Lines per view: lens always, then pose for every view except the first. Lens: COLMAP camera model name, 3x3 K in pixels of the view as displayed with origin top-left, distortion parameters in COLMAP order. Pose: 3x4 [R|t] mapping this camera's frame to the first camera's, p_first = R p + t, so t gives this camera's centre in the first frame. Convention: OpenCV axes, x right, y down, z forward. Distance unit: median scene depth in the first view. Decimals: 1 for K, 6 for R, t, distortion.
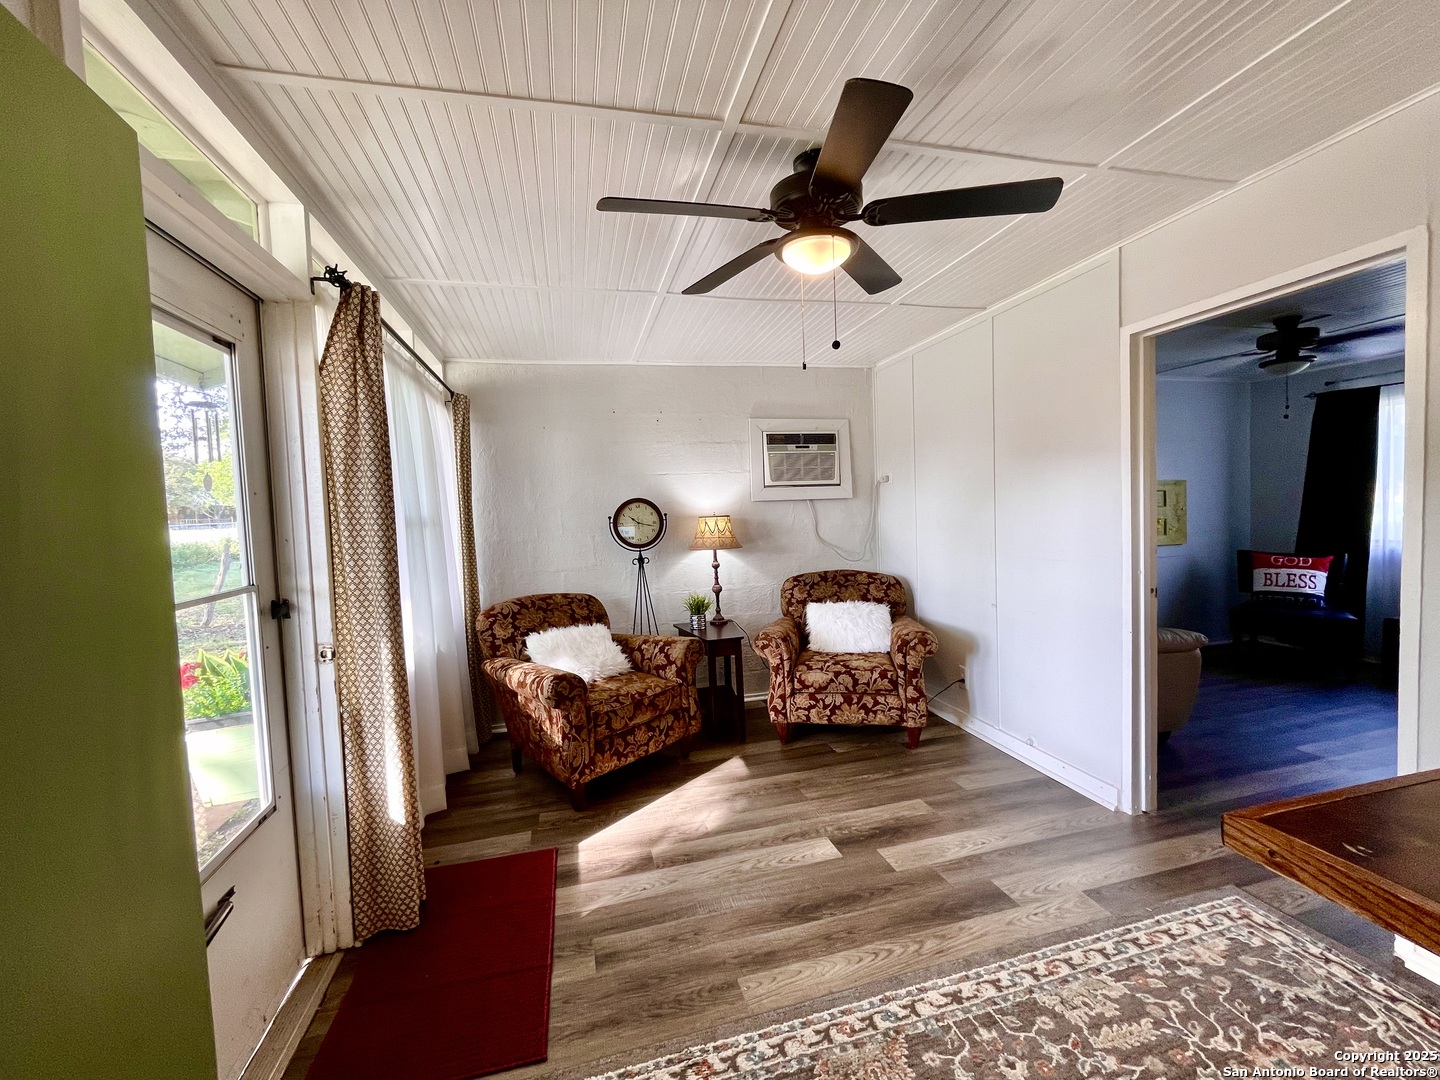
lens RADIAL K [[584.9, 0, 716.6], [0, 584.9, 536.3], [0, 0, 1]] dist [-0.002987, -0.000059]
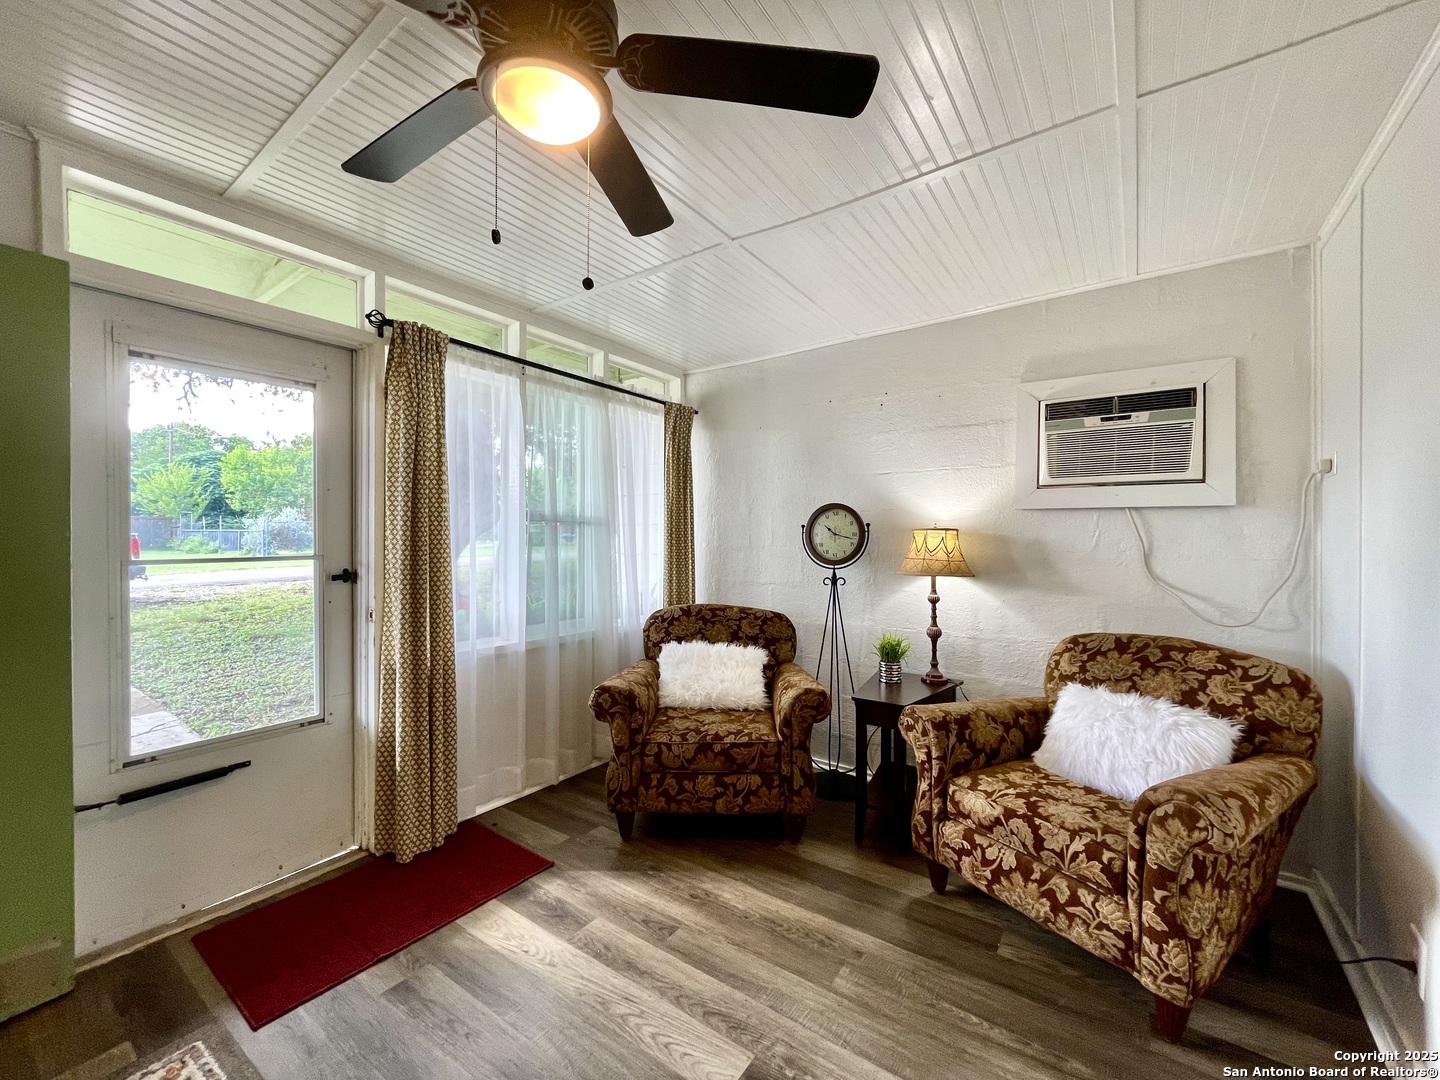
lens RADIAL K [[584.9, 0, 716.6], [0, 584.9, 536.3], [0, 0, 1]] dist [-0.002987, -0.000059]
pose [[0.642866, 0.041854, -0.764834, 0.433608], [-0.063684, 0.997970, 0.001084, -0.011600], [0.763327, 0.048011, 0.644226, 0.405149]]
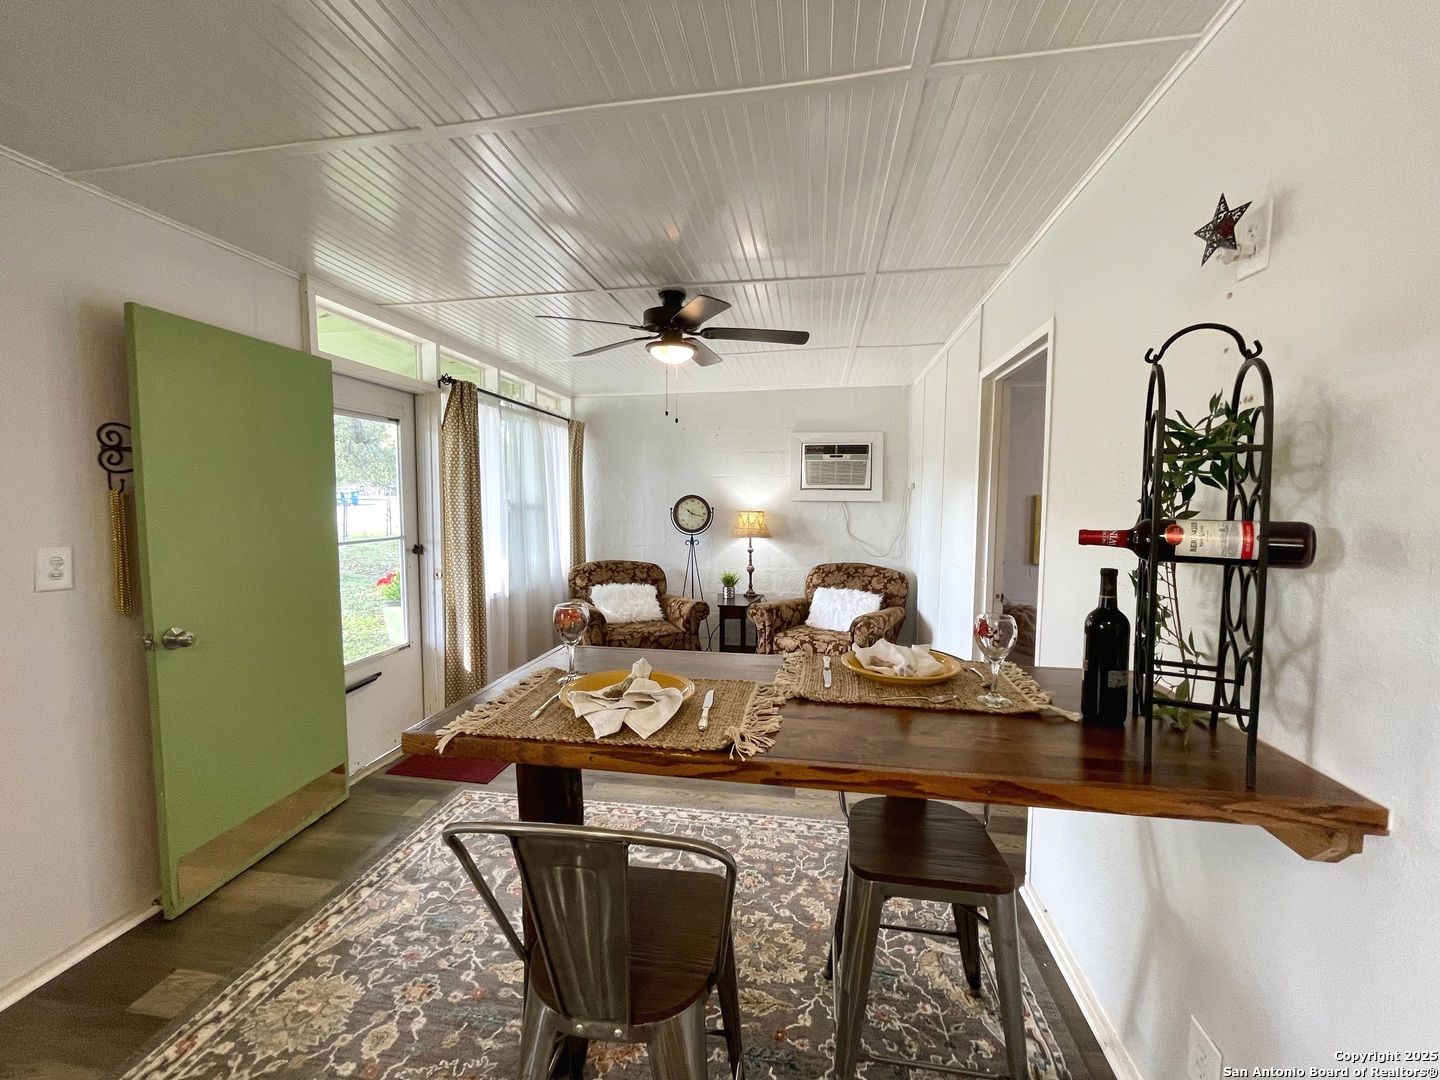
lens RADIAL K [[584.9, 0, 716.6], [0, 584.9, 536.3], [0, 0, 1]] dist [-0.002987, -0.000059]
pose [[0.915868, 0.068443, -0.395603, 0.509072], [-0.058359, 0.997592, 0.037485, -0.028194], [0.397216, -0.011245, 0.917656, -0.223709]]
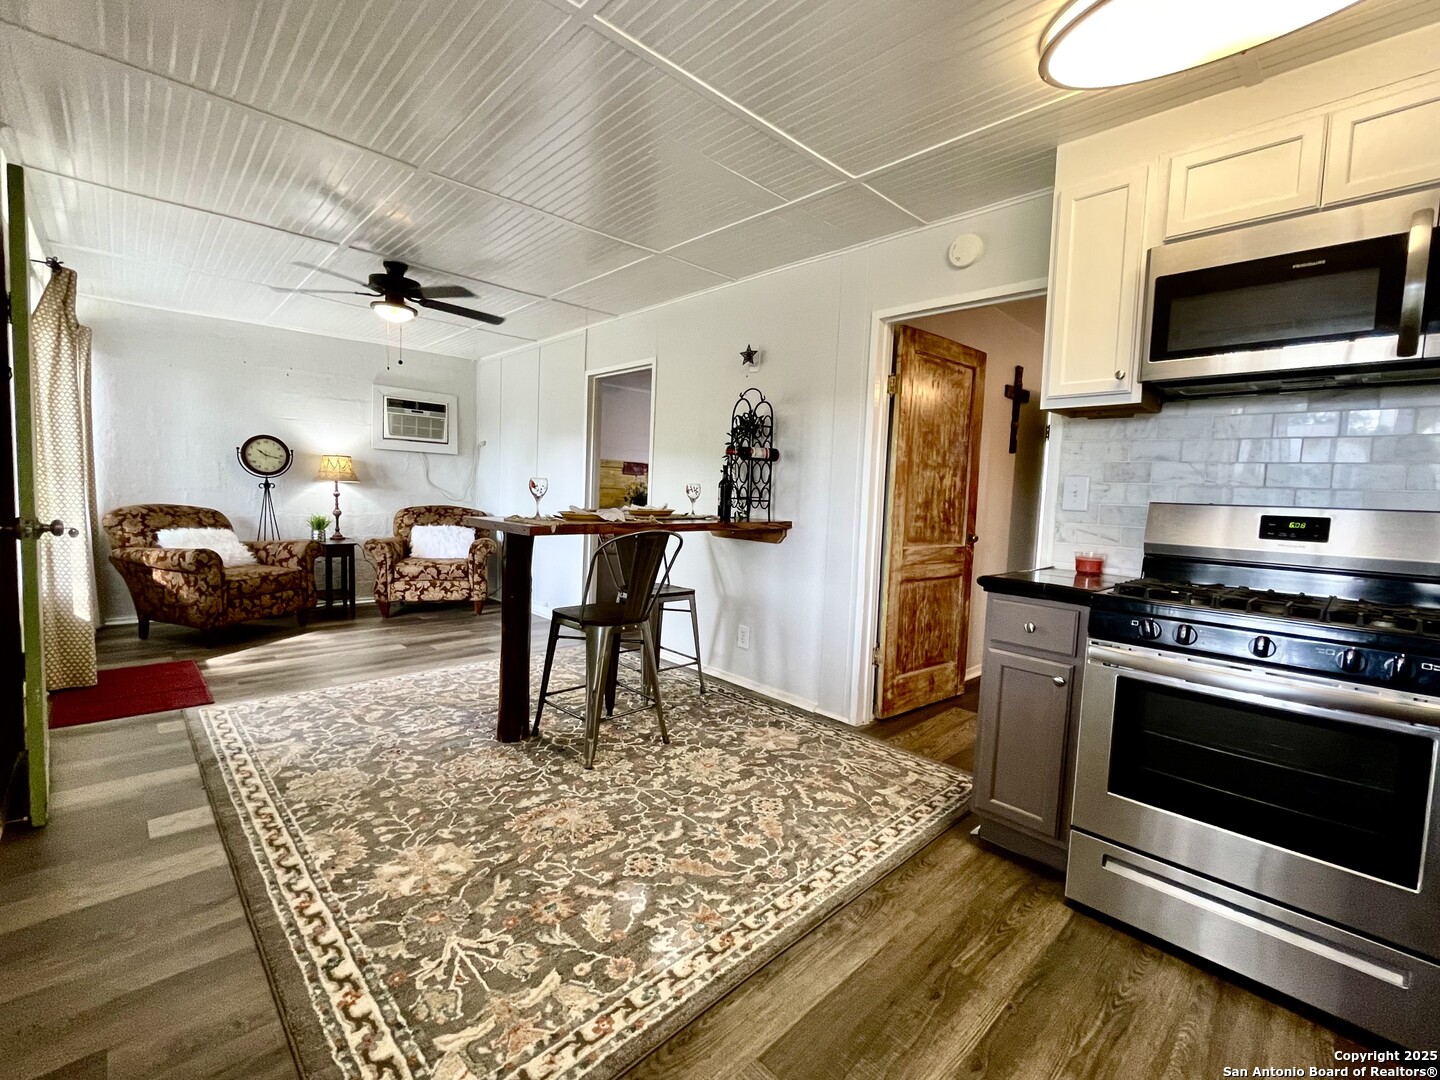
lens RADIAL K [[629.5, 0, 715.5], [0, 629.5, 533.8], [0, 0, 1]] dist [-0.002087, 0.000028]
pose [[0.868552, 0.038336, 0.494113, 0.049822], [-0.049849, 0.998705, 0.010139, 0.095531], [-0.493084, -0.033438, 0.869339, -0.738923]]
